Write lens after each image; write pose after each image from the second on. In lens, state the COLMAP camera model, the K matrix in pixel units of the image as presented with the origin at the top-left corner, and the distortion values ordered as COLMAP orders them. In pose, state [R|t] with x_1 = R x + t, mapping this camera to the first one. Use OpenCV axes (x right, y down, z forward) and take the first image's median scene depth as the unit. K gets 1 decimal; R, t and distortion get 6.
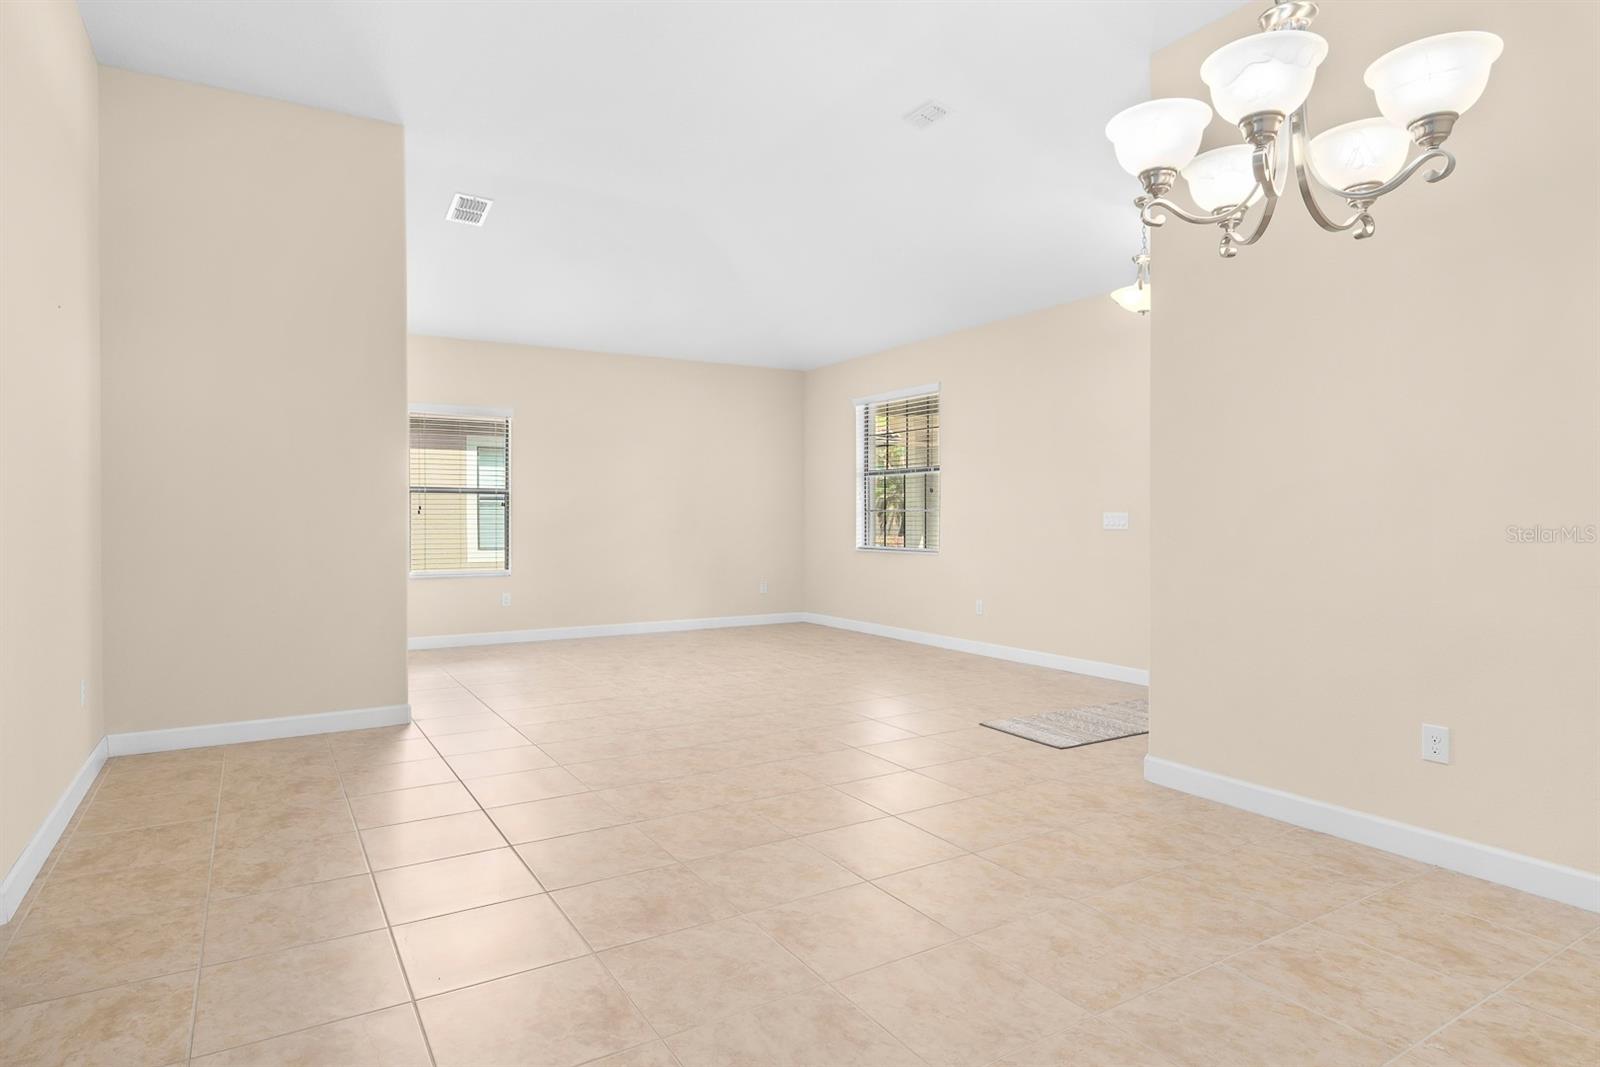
lens RADIAL K [[876.9, 0, 794.9], [0, 876.9, 532.0], [0, 0, 1]] dist [-0.004082, -0.002109]
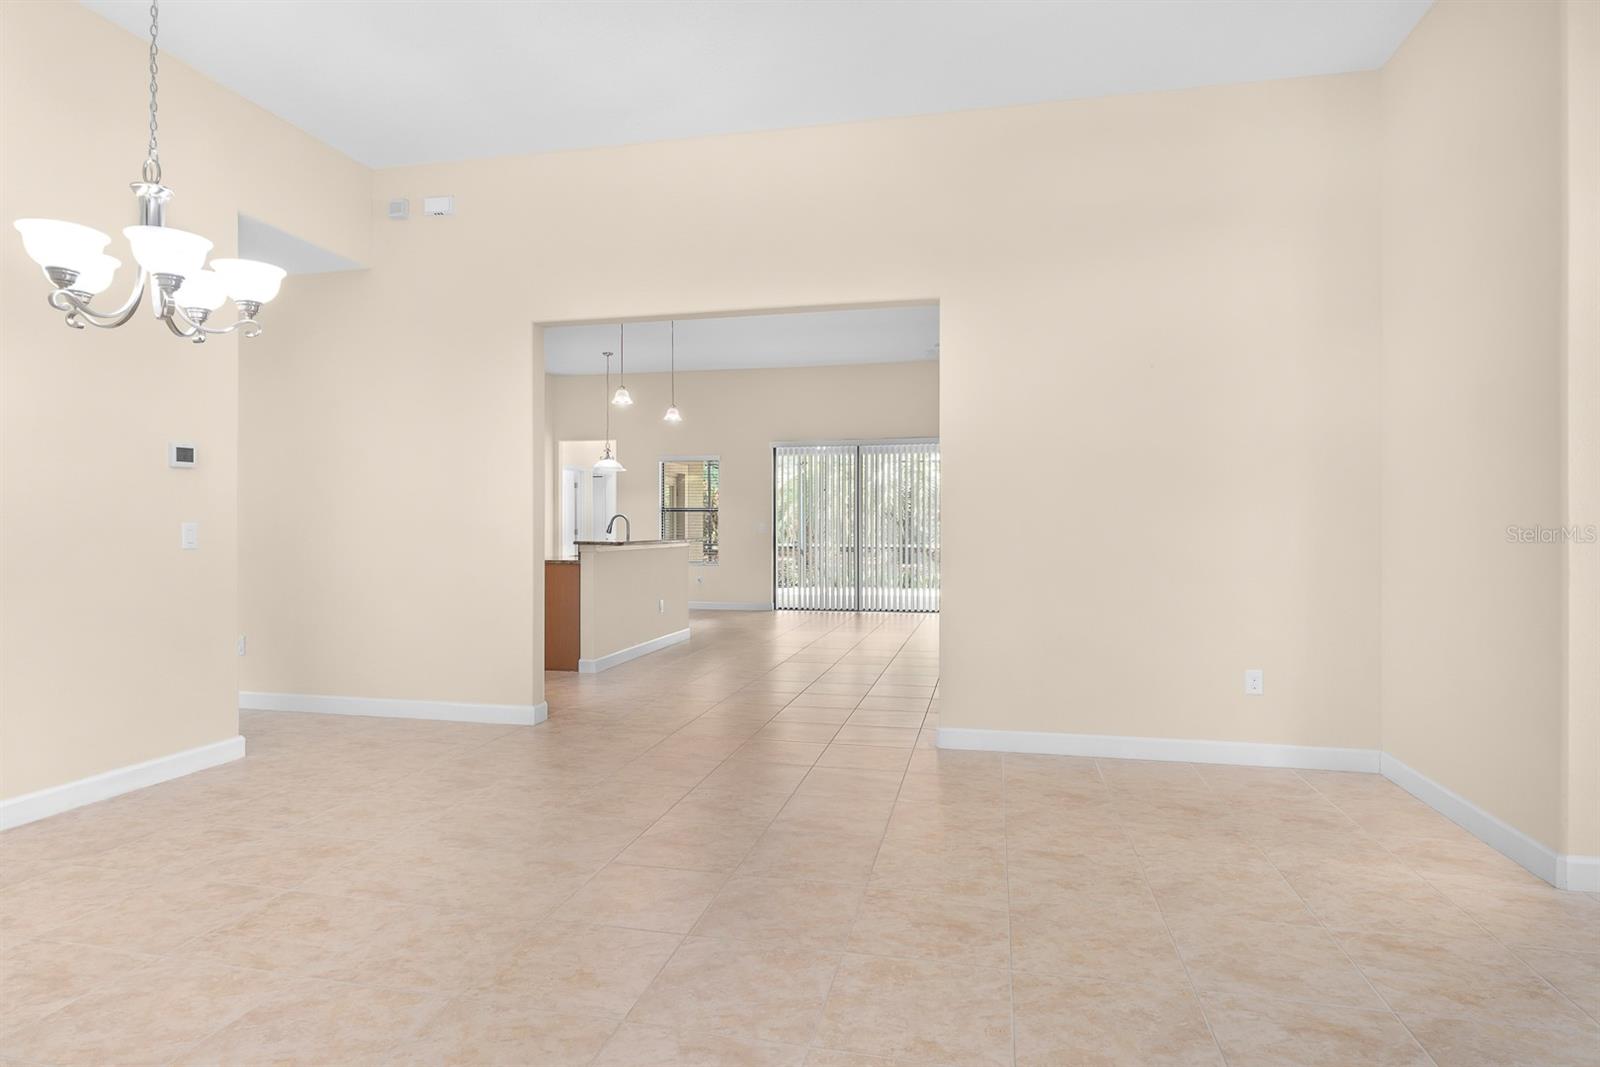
lens RADIAL K [[876.9, 0, 794.9], [0, 876.9, 532.0], [0, 0, 1]] dist [-0.004082, -0.002109]
pose [[-0.694651, 0.005070, -0.719329, 0.614887], [-0.014426, 0.999676, 0.020977, -0.039711], [0.719202, 0.024949, -0.694353, 1.986264]]
